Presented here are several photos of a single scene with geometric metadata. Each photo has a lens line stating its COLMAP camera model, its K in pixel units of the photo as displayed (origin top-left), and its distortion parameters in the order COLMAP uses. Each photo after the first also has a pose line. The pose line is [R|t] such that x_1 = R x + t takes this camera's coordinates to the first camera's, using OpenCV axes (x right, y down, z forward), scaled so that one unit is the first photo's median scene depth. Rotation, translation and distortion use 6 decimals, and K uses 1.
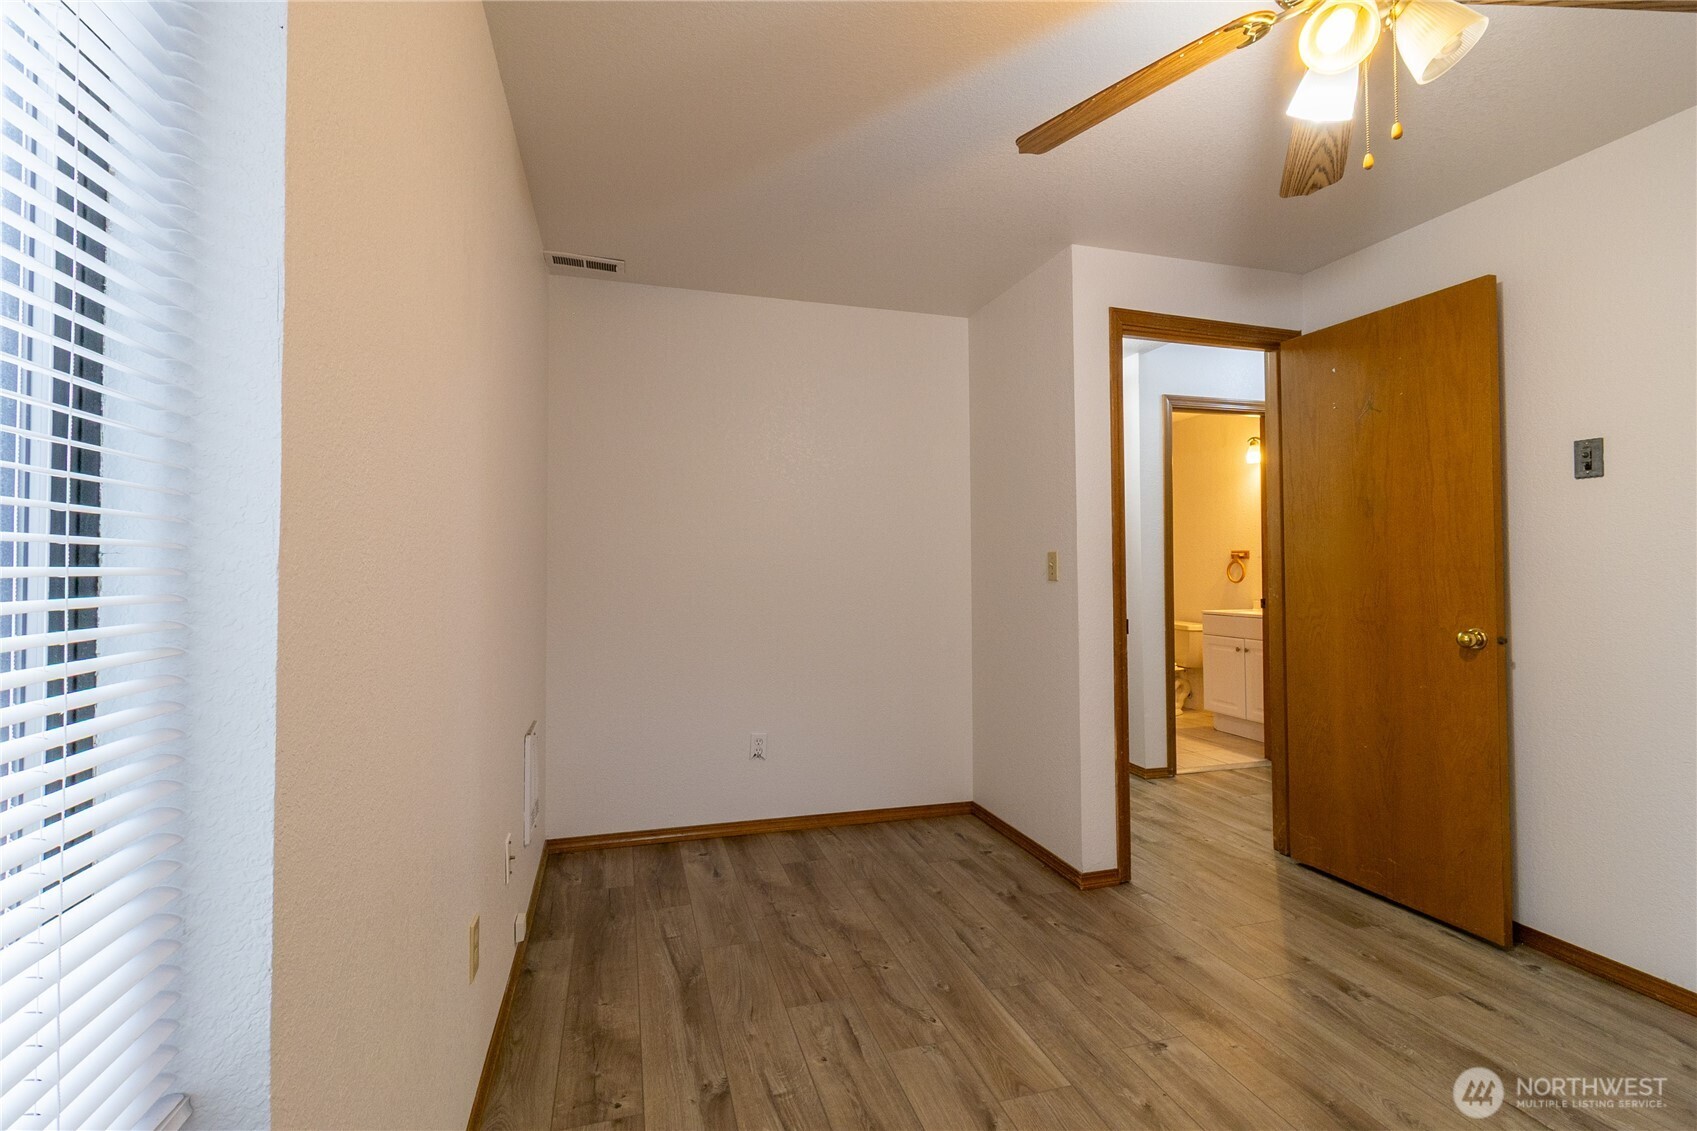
lens RADIAL K [[781.9, 0, 848.2], [0, 781.9, 563.0], [0, 0, 1]] dist [-0.003367, 0.000278]
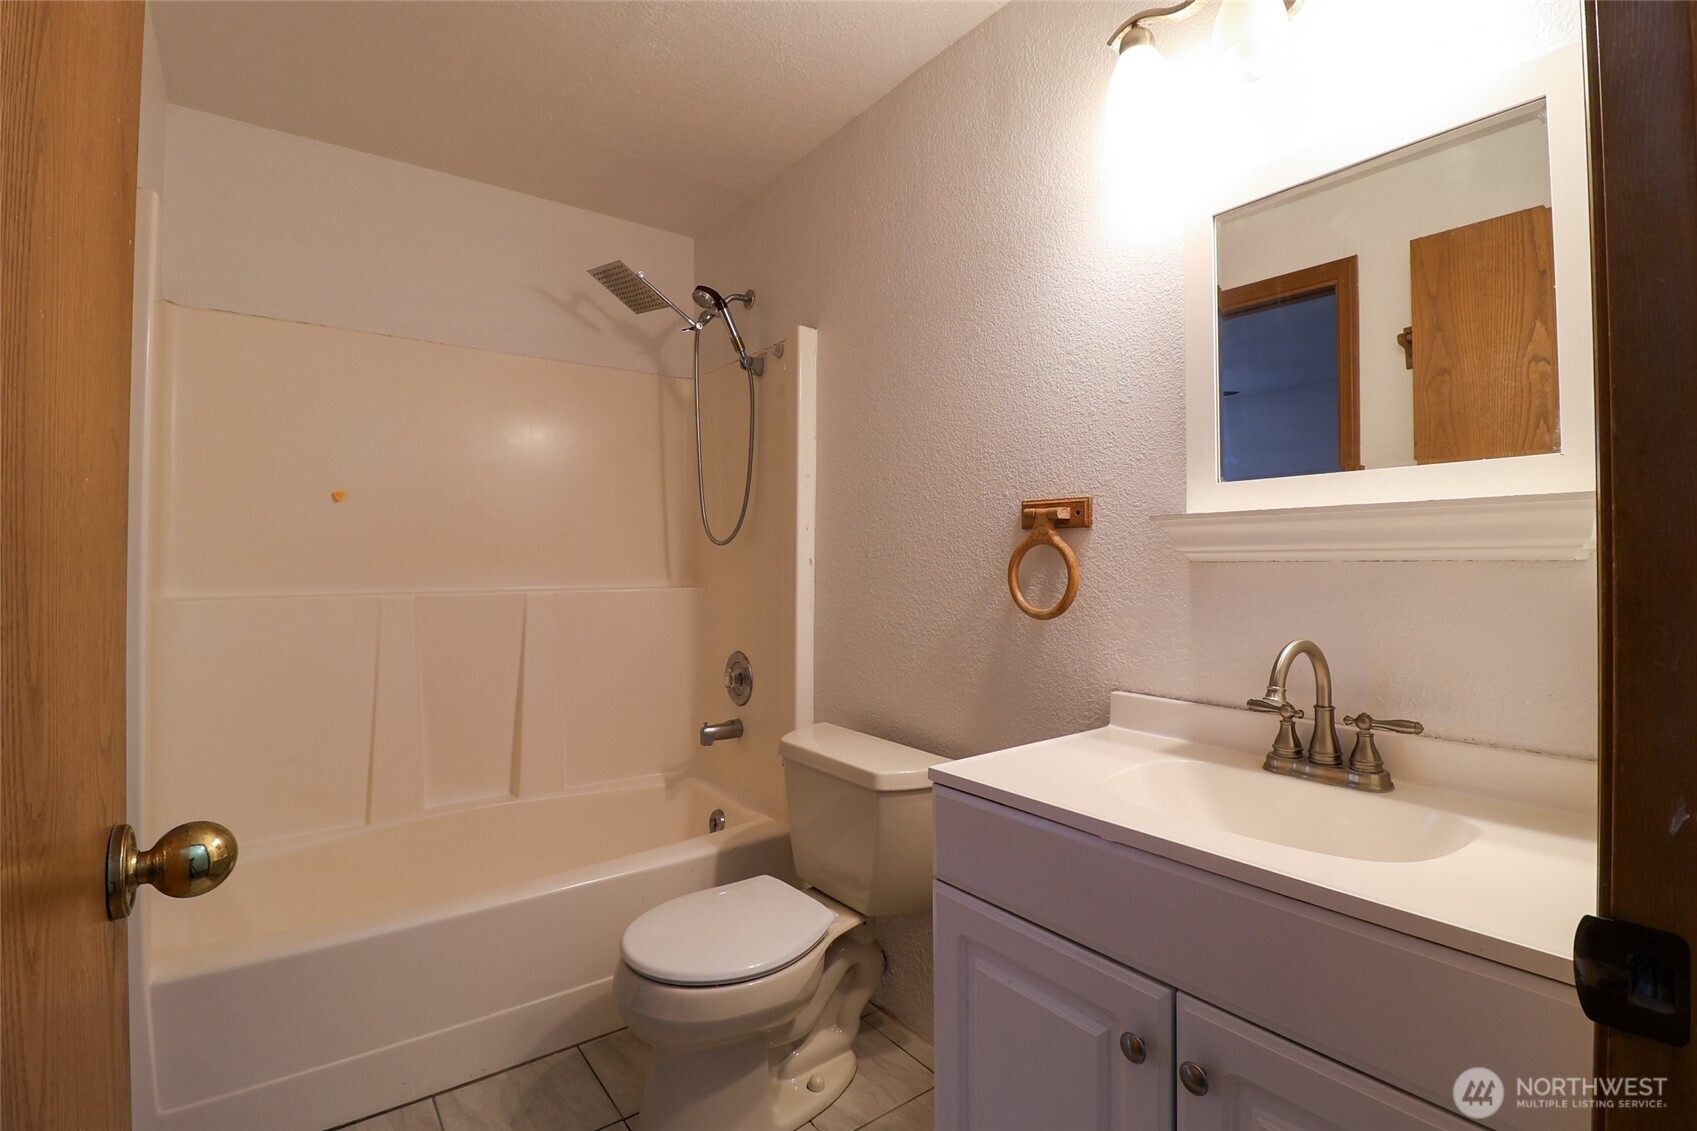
lens RADIAL K [[781.9, 0, 846.2], [0, 781.9, 562.6], [0, 0, 1]] dist [-0.003367, 0.000278]
pose [[0.940590, 0.008781, 0.339430, 0.345292], [-0.007157, 0.999956, -0.006036, 0.007930], [-0.339468, 0.003248, 0.940612, 0.776906]]
